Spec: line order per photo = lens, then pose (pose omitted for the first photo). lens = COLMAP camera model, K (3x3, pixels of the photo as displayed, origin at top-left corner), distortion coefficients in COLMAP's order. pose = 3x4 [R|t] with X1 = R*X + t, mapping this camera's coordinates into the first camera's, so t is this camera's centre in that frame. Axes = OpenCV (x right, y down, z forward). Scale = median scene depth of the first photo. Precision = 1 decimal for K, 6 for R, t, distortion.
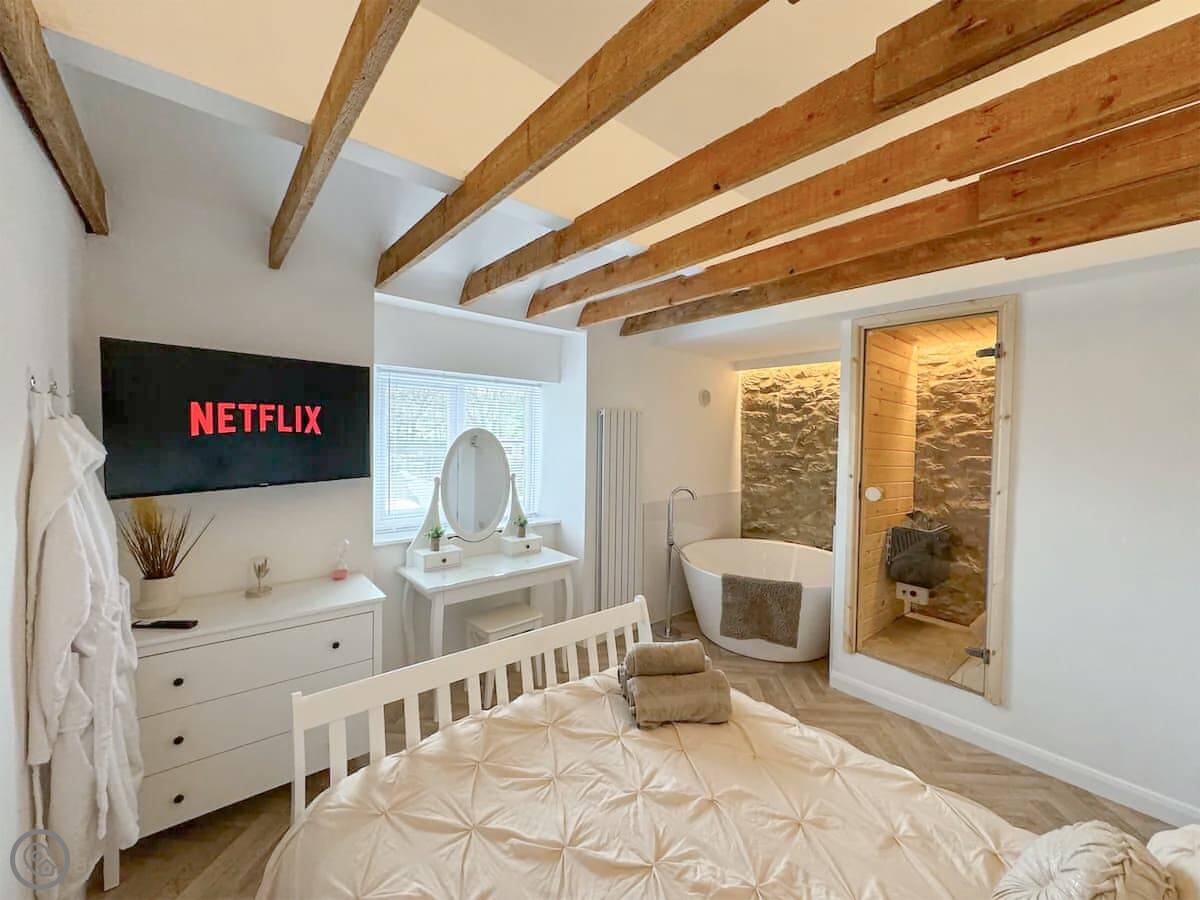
lens RADIAL K [[484.6, 0, 600.0], [0, 484.6, 450.0], [0, 0, 1]] dist [-0.000549, -0.000134]
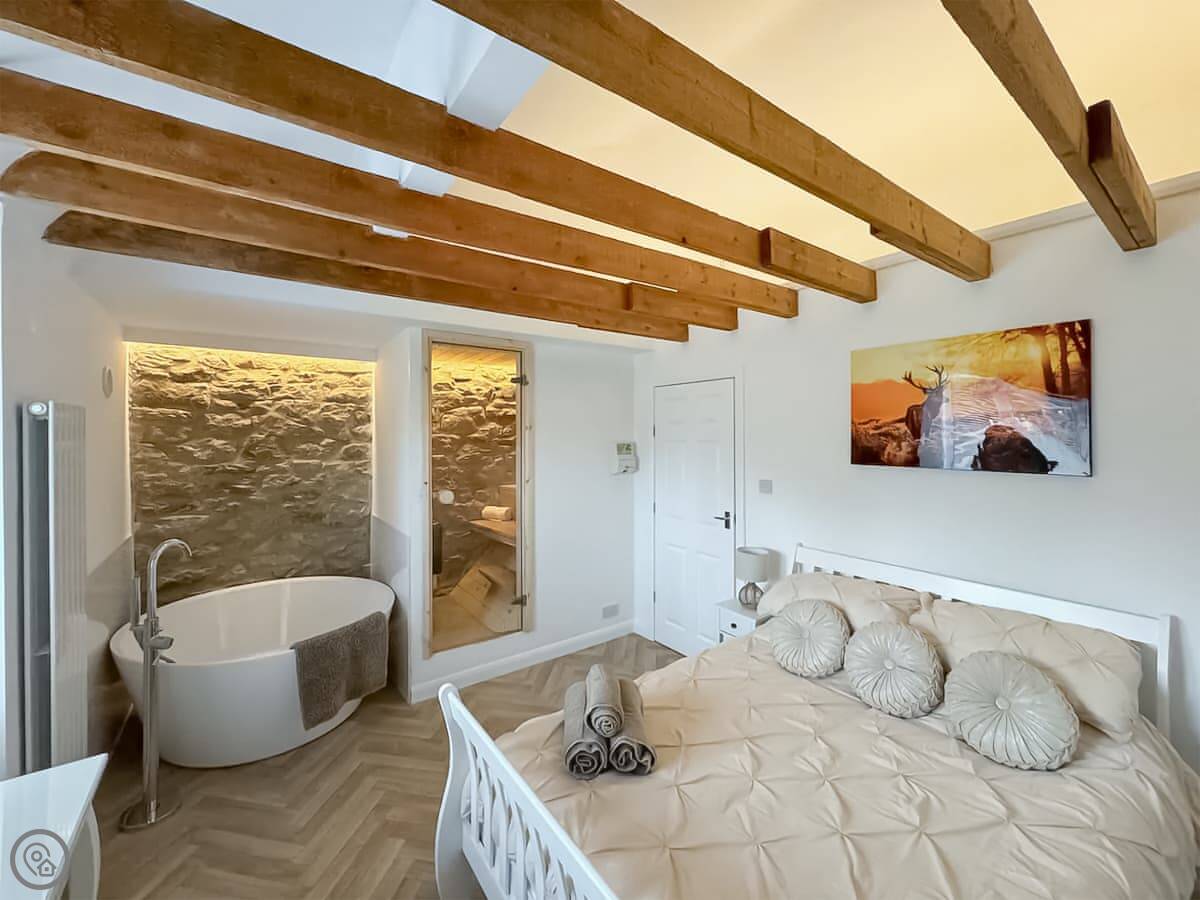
lens RADIAL K [[484.3, 0, 600.8], [0, 484.3, 435.9], [0, 0, 1]] dist [-0.001234, -0.000029]
pose [[0.065625, -0.023784, 0.997561, -0.317376], [0.036325, 0.999110, 0.021431, -0.036512], [-0.997183, 0.034830, 0.066431, 0.385586]]
